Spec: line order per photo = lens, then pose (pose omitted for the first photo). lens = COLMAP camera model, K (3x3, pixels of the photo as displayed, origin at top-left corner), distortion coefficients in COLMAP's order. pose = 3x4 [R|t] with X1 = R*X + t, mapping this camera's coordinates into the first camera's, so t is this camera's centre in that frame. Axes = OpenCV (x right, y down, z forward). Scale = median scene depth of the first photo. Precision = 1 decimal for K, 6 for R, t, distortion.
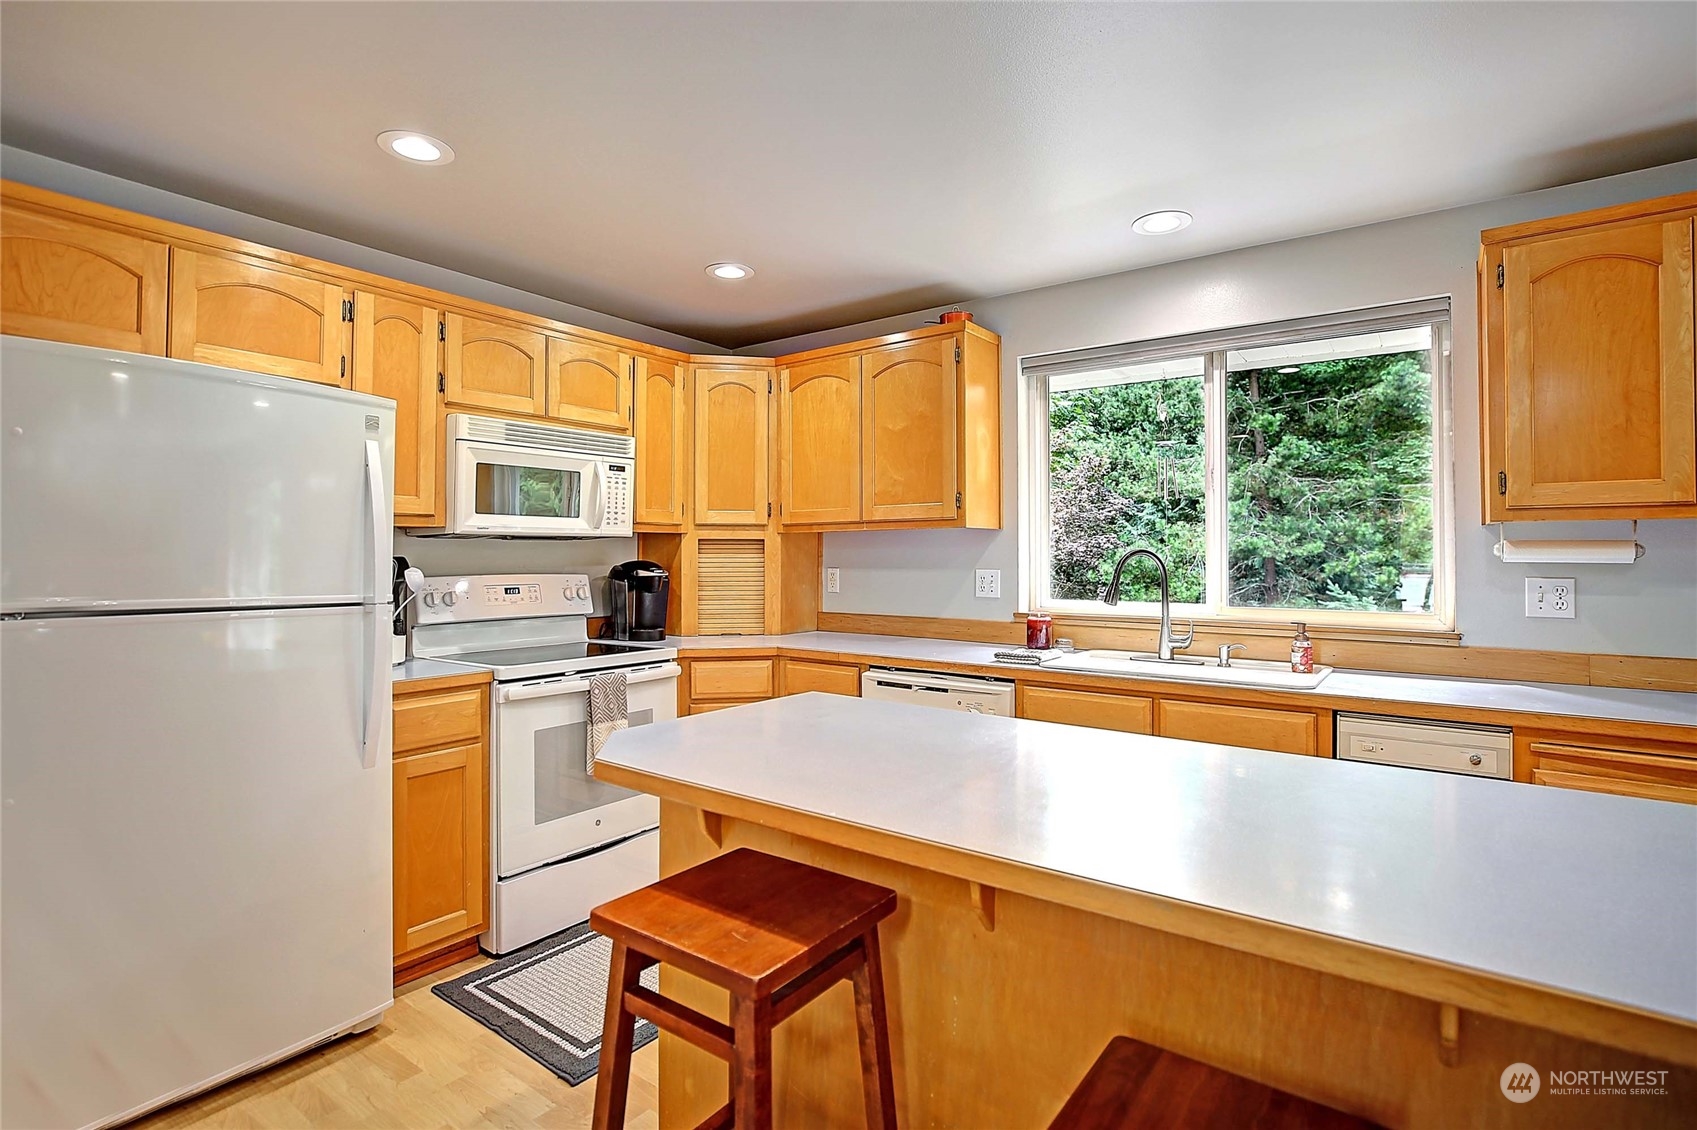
lens RADIAL K [[835.5, 0, 844.5], [0, 835.5, 548.4], [0, 0, 1]] dist [-0.024218, 0.000225]
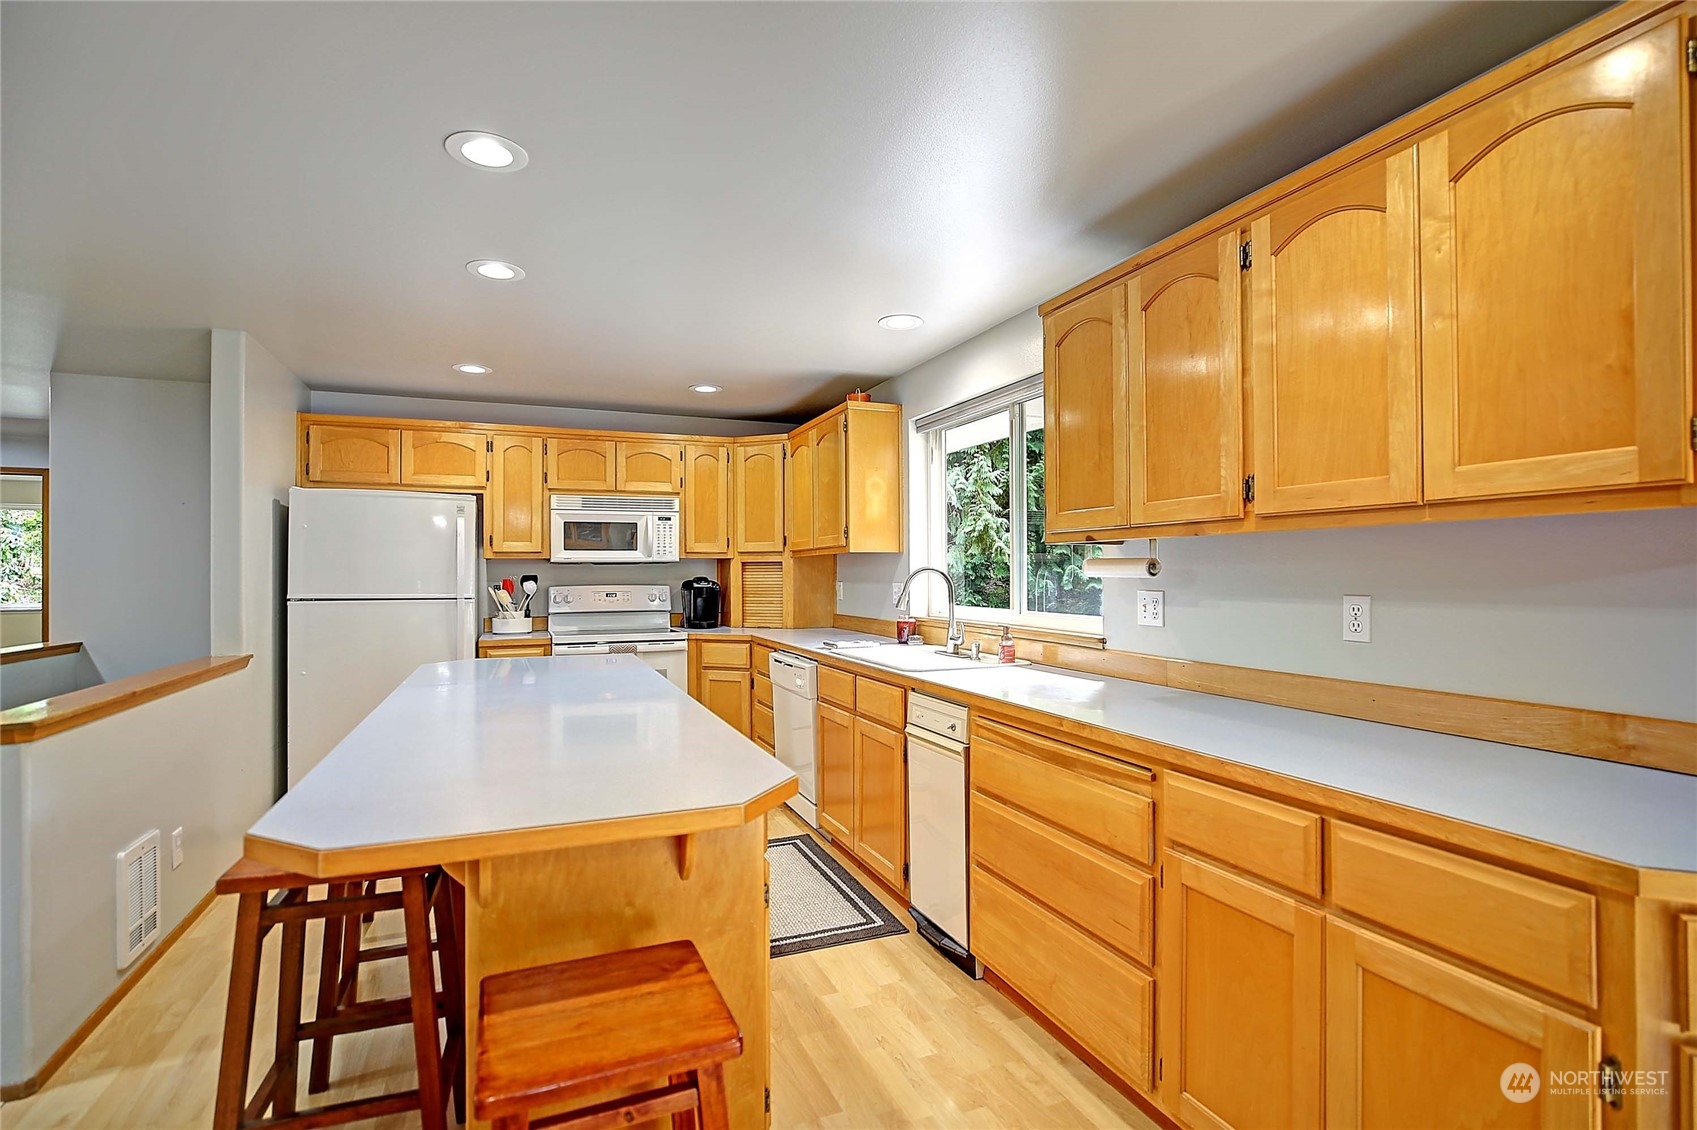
lens RADIAL K [[778.1, 0, 853.6], [0, 778.1, 574.5], [0, 0, 1]] dist [-0.001727, 0.002602]
pose [[0.863378, -0.003652, -0.504545, 0.780459], [0.010453, 0.999889, 0.010648, -0.001637], [0.504450, -0.014467, 0.863320, -0.100290]]
